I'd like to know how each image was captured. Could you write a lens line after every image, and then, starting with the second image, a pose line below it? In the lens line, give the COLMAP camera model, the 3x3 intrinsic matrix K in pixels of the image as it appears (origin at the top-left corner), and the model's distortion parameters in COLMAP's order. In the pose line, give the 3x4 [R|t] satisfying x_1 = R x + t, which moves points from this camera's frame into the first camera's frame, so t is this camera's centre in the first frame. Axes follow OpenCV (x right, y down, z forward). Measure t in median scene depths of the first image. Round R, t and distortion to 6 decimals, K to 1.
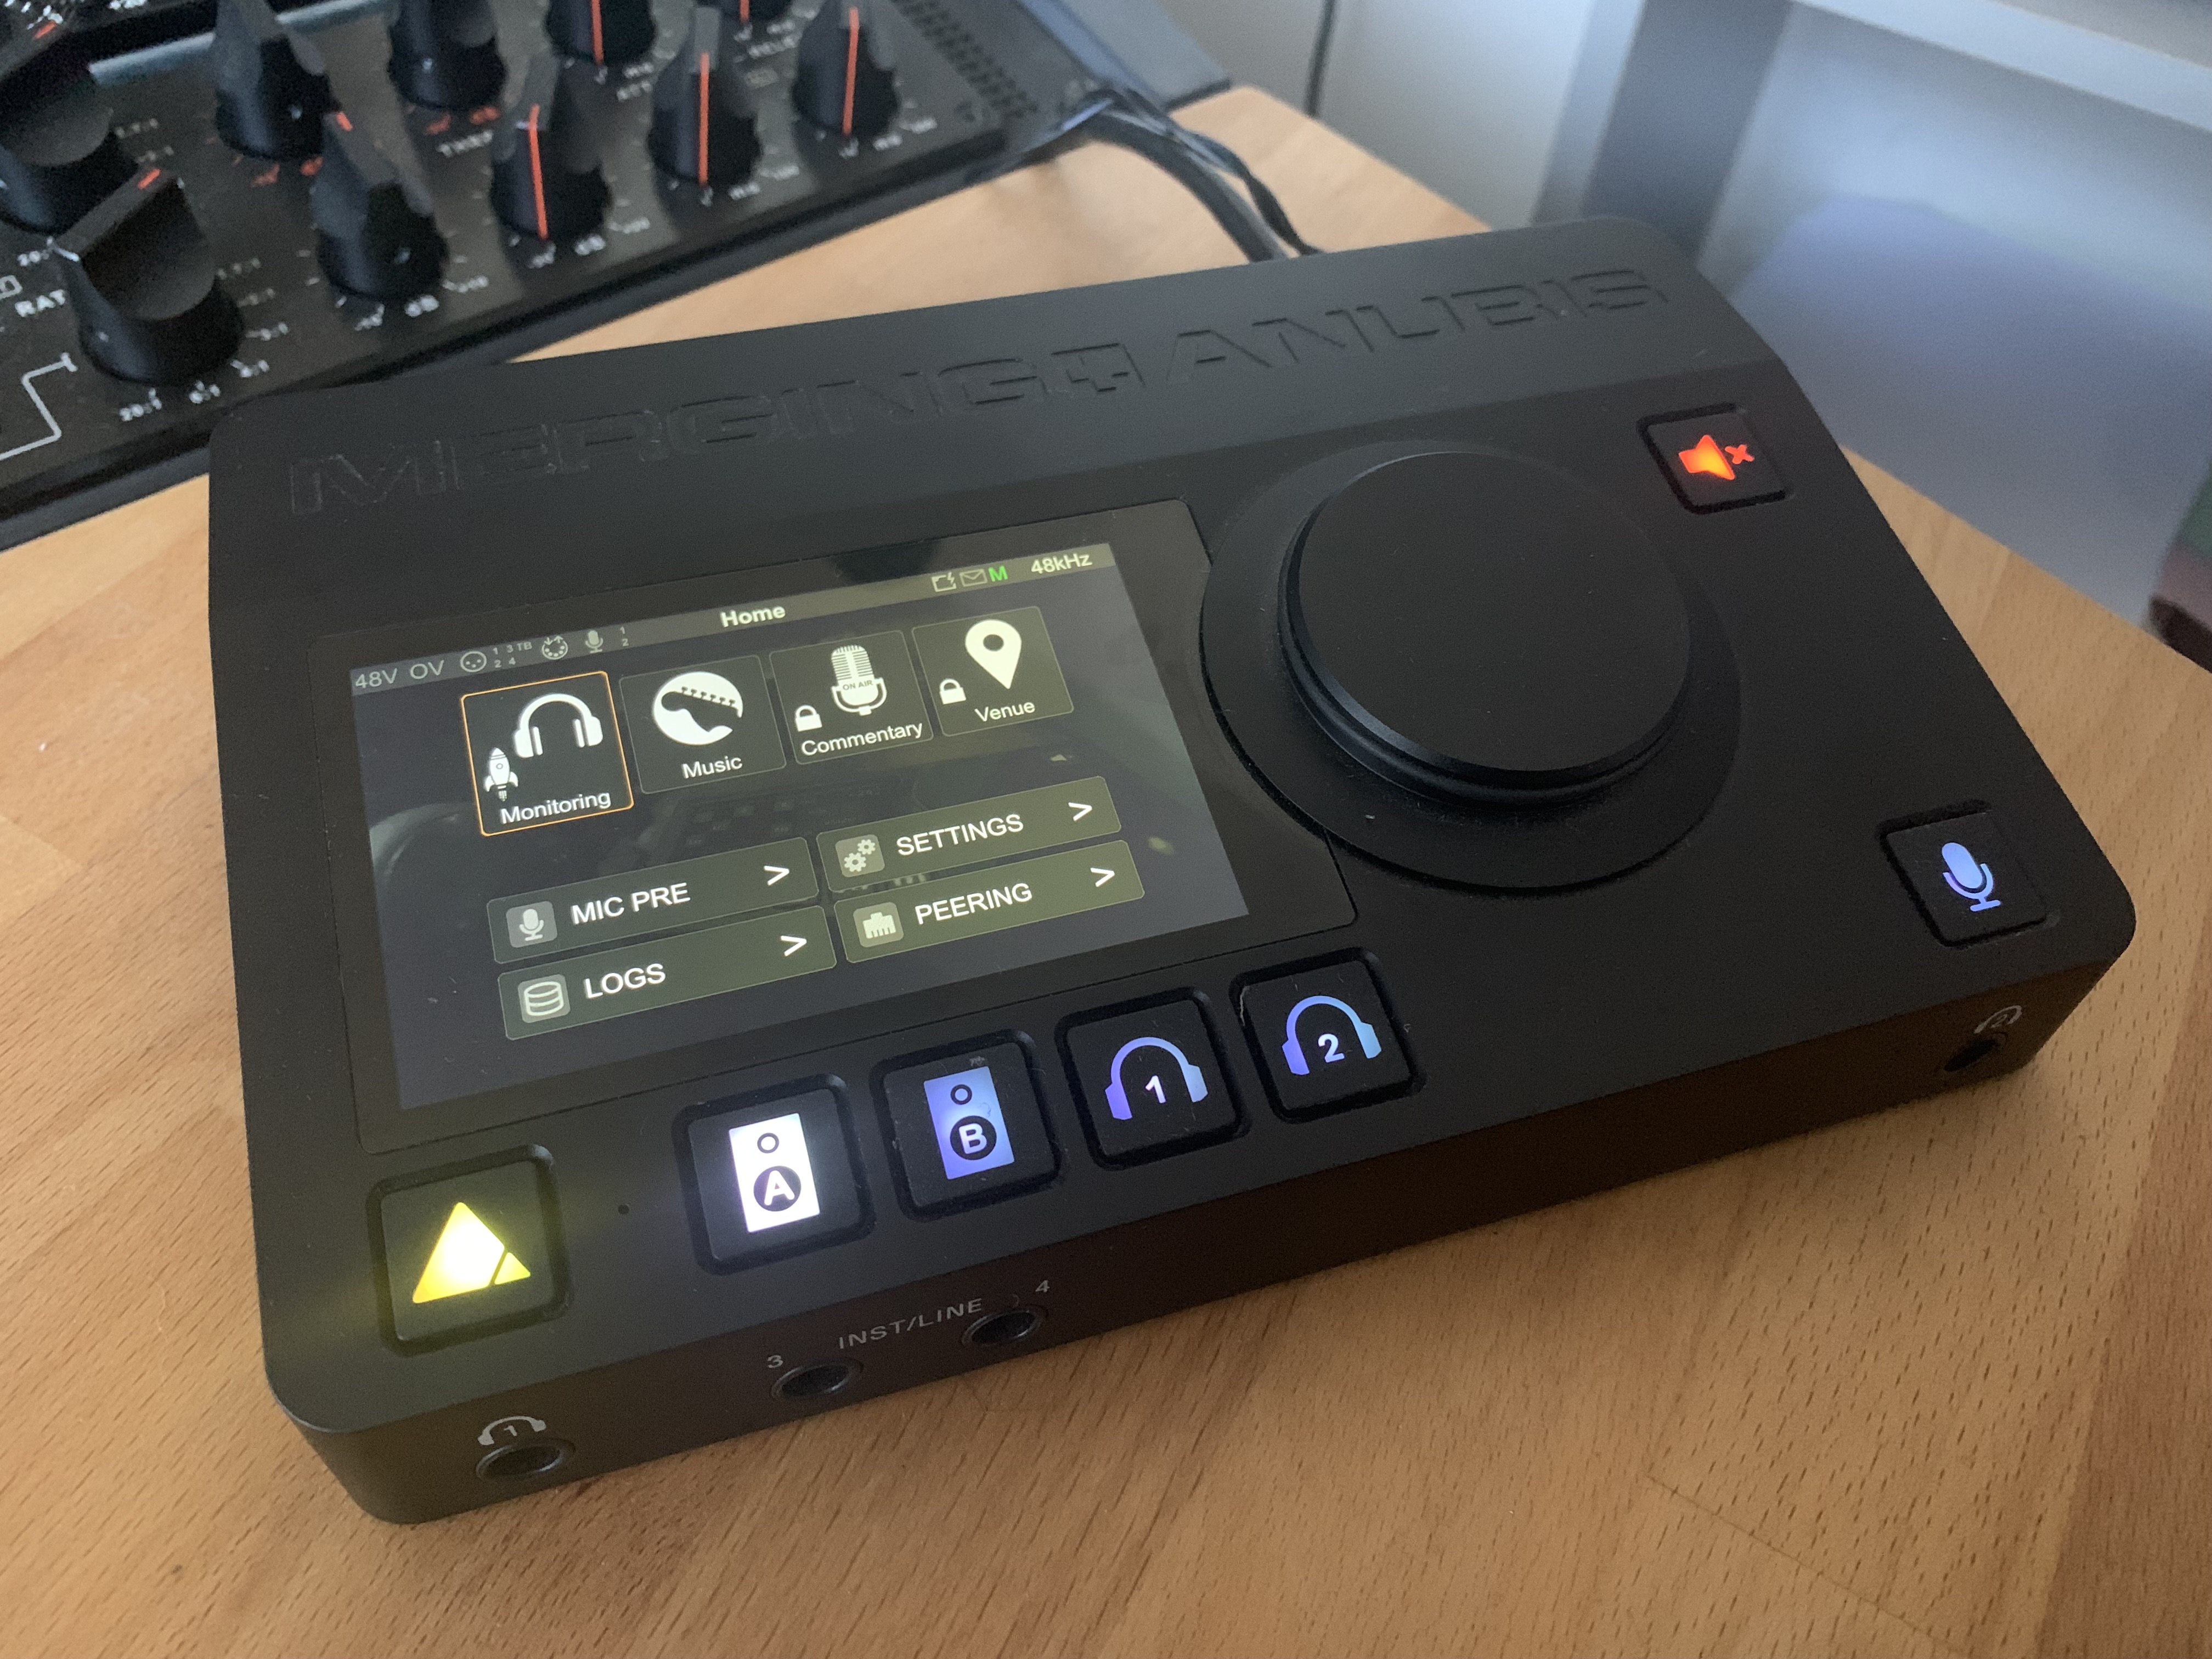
lens RADIAL K [[1668.6, 0, 1106.0], [0, 1668.6, 829.5], [0, 0, 1]] dist [-0.004224, -0.008819]
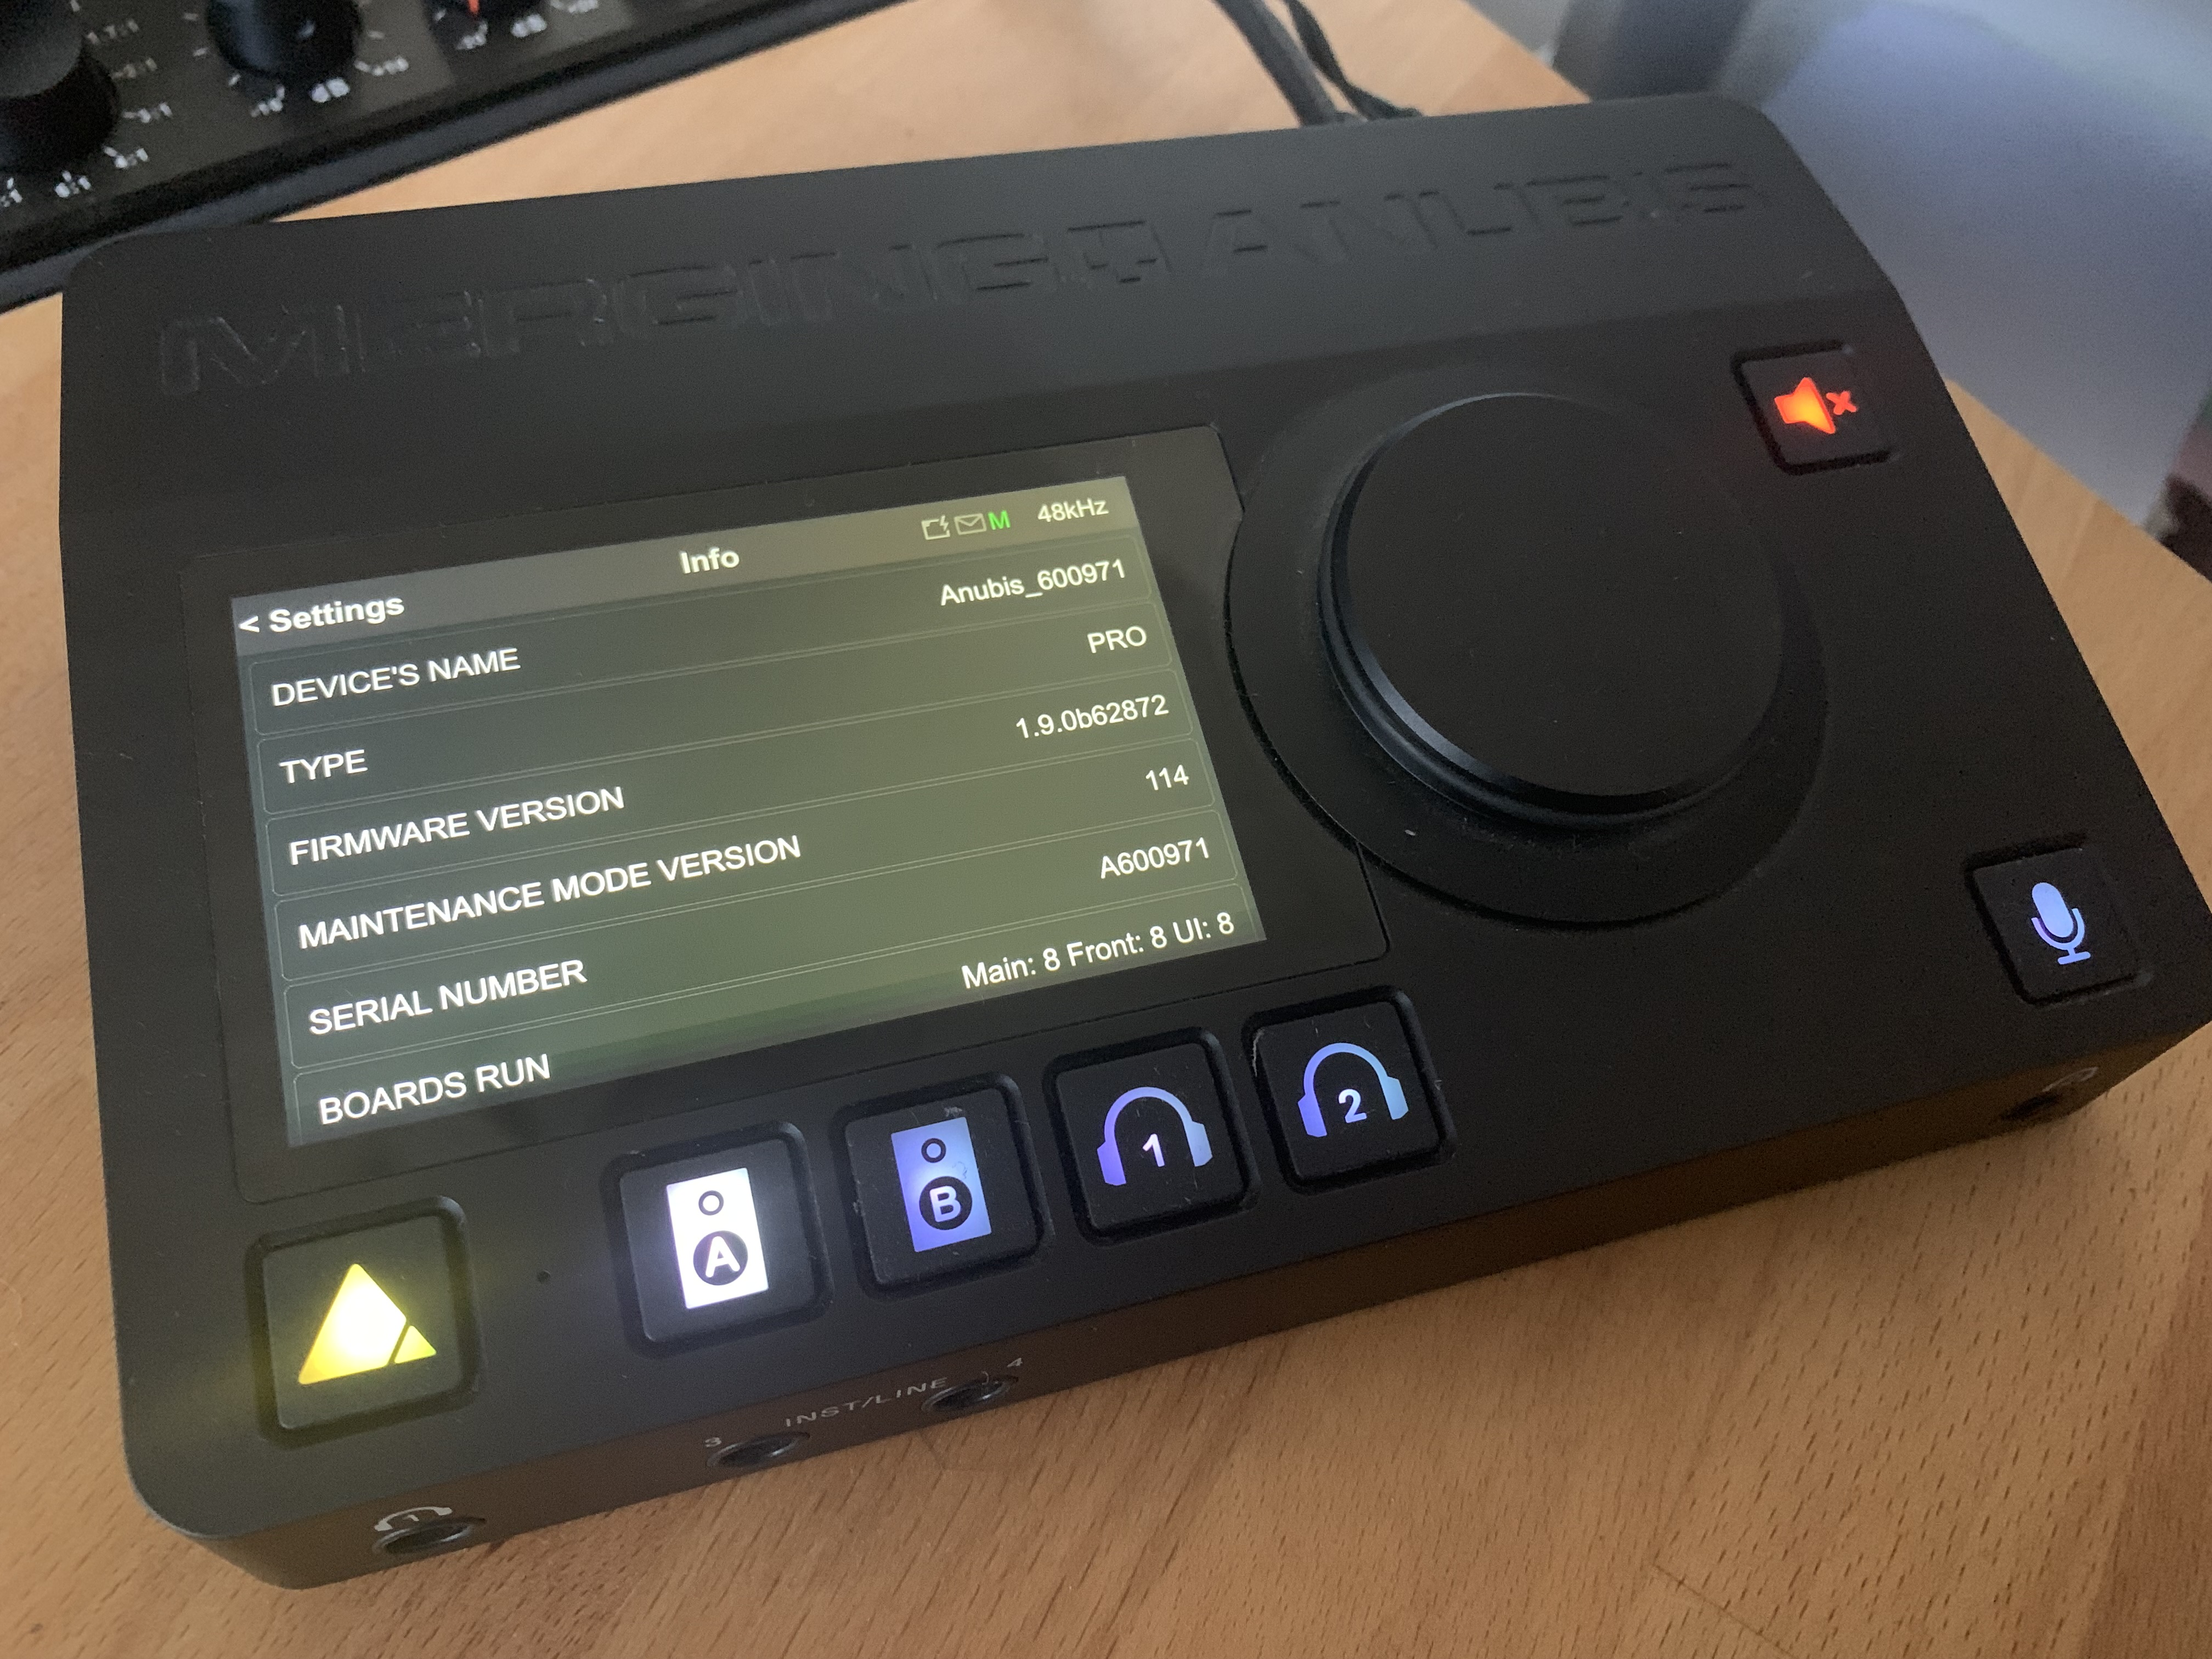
lens RADIAL K [[1704.3, 0, 1106.0], [0, 1704.3, 829.5], [0, 0, 1]] dist [-0.022904, 0.014873]
pose [[0.997904, 0.053948, 0.035740, -0.034314], [-0.057981, 0.990640, 0.123576, -0.113477], [-0.028738, -0.125389, 0.991691, 0.120208]]
